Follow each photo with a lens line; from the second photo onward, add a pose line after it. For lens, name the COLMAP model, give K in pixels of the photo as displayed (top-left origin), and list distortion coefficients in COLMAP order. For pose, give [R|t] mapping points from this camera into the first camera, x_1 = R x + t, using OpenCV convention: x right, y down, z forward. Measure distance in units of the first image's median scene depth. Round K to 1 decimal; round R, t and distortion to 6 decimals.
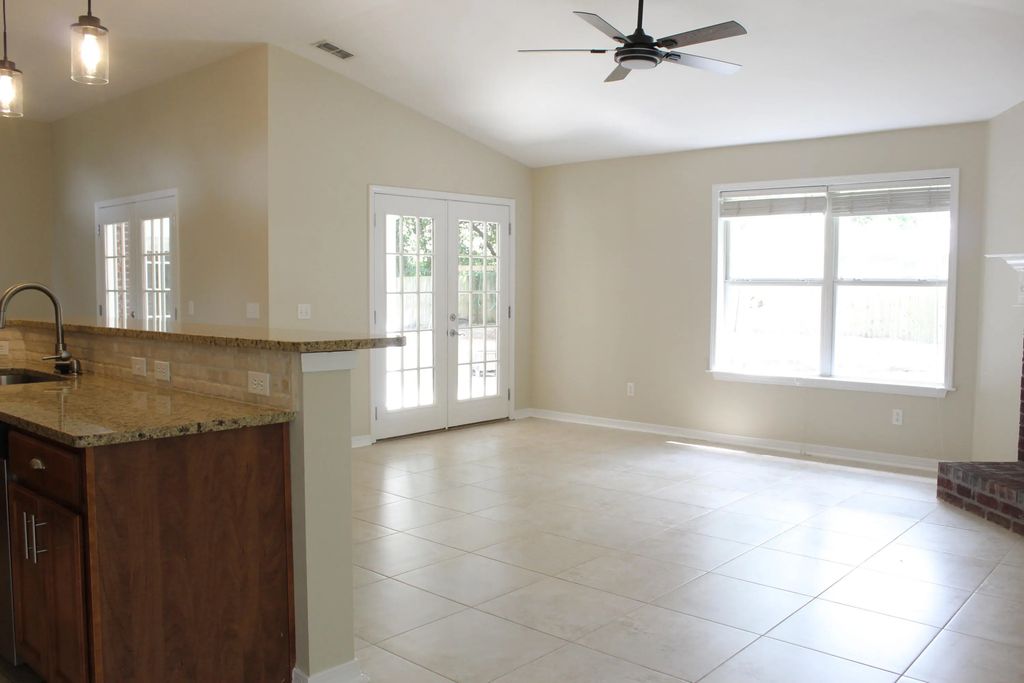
lens RADIAL K [[858.4, 0, 521.1], [0, 858.4, 335.7], [0, 0, 1]] dist [-0.116789, 0.057251]
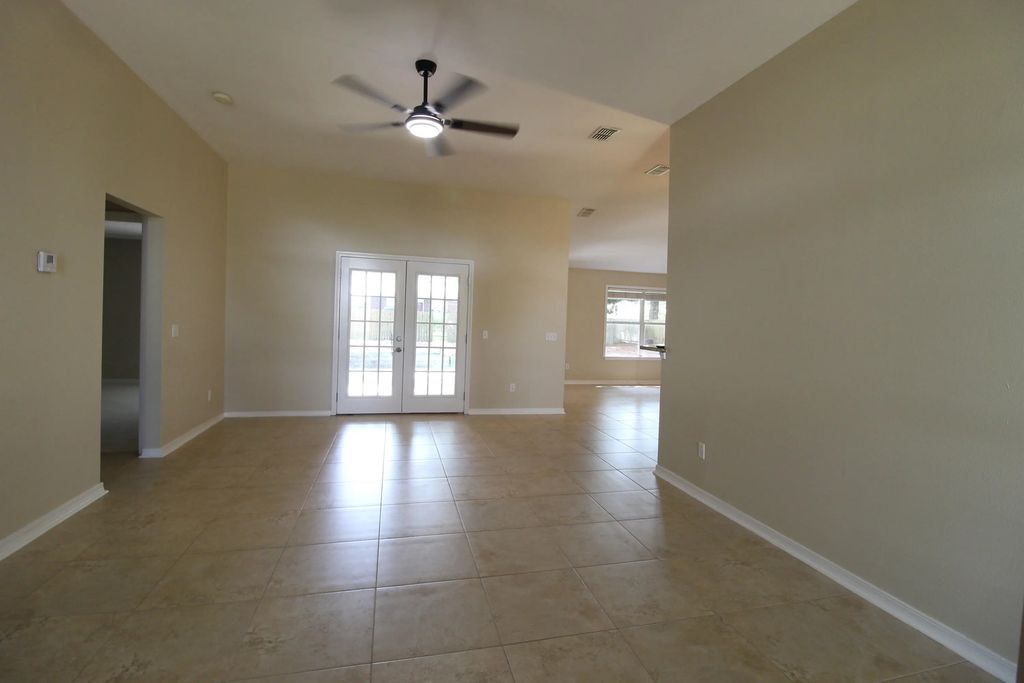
lens RADIAL K [[478.9, 0, 516.7], [0, 478.9, 327.9], [0, 0, 1]] dist [-0.004728, -0.006873]
pose [[0.838682, 0.040471, -0.543116, 0.583714], [-0.071770, 0.996751, -0.036553, -0.026608], [0.539872, 0.069636, 0.838862, 0.443130]]
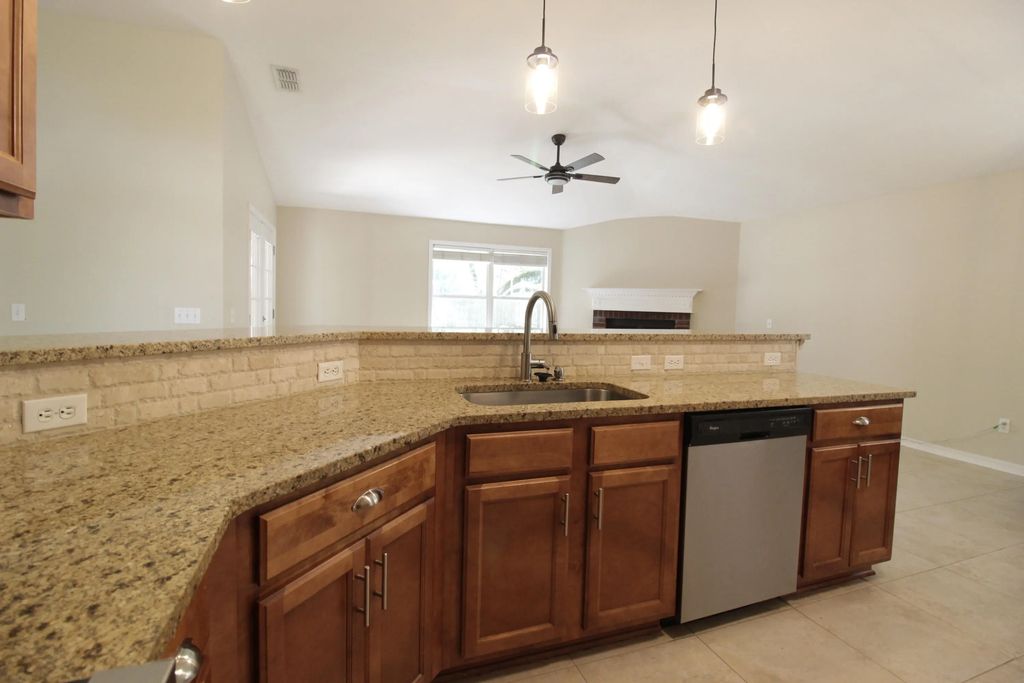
lens RADIAL K [[478.9, 0, 516.1], [0, 478.9, 326.4], [0, 0, 1]] dist [-0.004728, -0.006873]
pose [[0.468783, -0.031623, 0.882747, -0.564960], [0.023502, 0.999452, 0.023324, -0.019214], [-0.883001, 0.009812, 0.469269, 0.392381]]
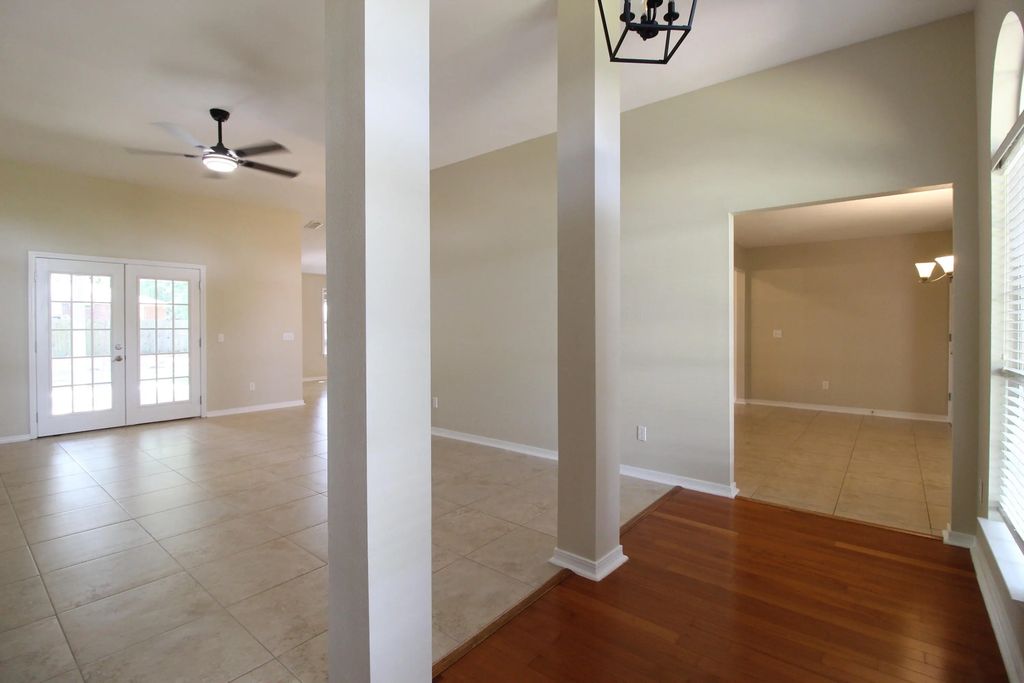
lens RADIAL K [[478.9, 0, 522.1], [0, 478.9, 329.5], [0, 0, 1]] dist [-0.004728, -0.006873]
pose [[0.997984, -0.005095, 0.063254, 0.567037], [0.008559, 0.998471, -0.054607, -0.001523], [-0.062879, 0.055038, 0.996502, 0.193030]]
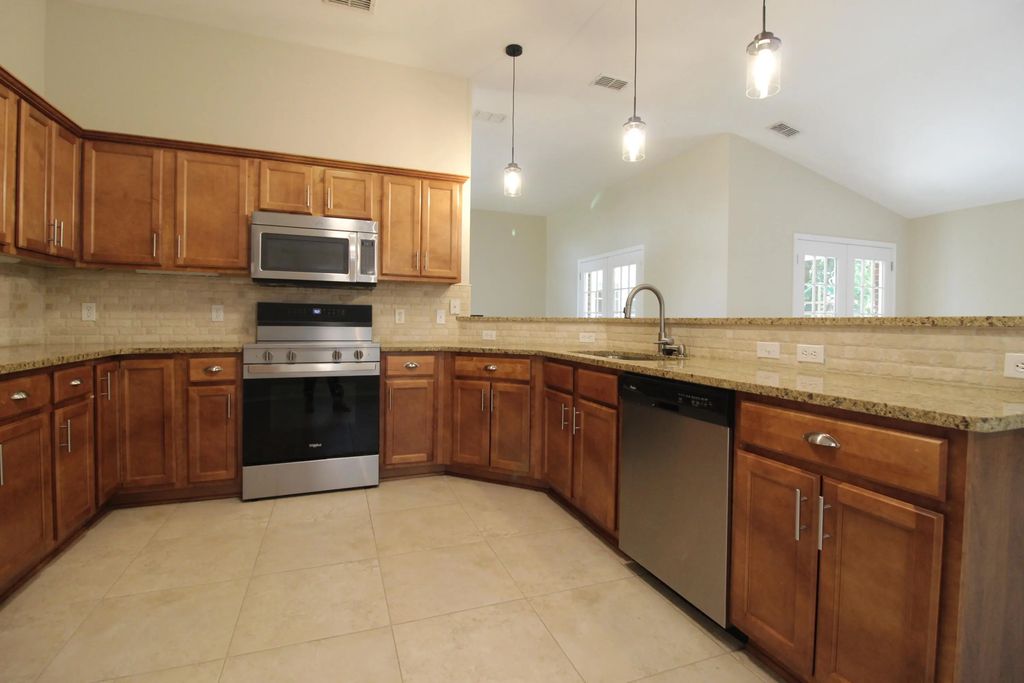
lens RADIAL K [[478.9, 0, 508.9], [0, 478.9, 327.0], [0, 0, 1]] dist [-0.004728, -0.006873]
pose [[0.883167, 0.013567, -0.468863, -0.219779], [-0.037302, 0.998447, -0.041372, 0.021597], [0.467574, 0.054028, 0.882301, 0.120812]]
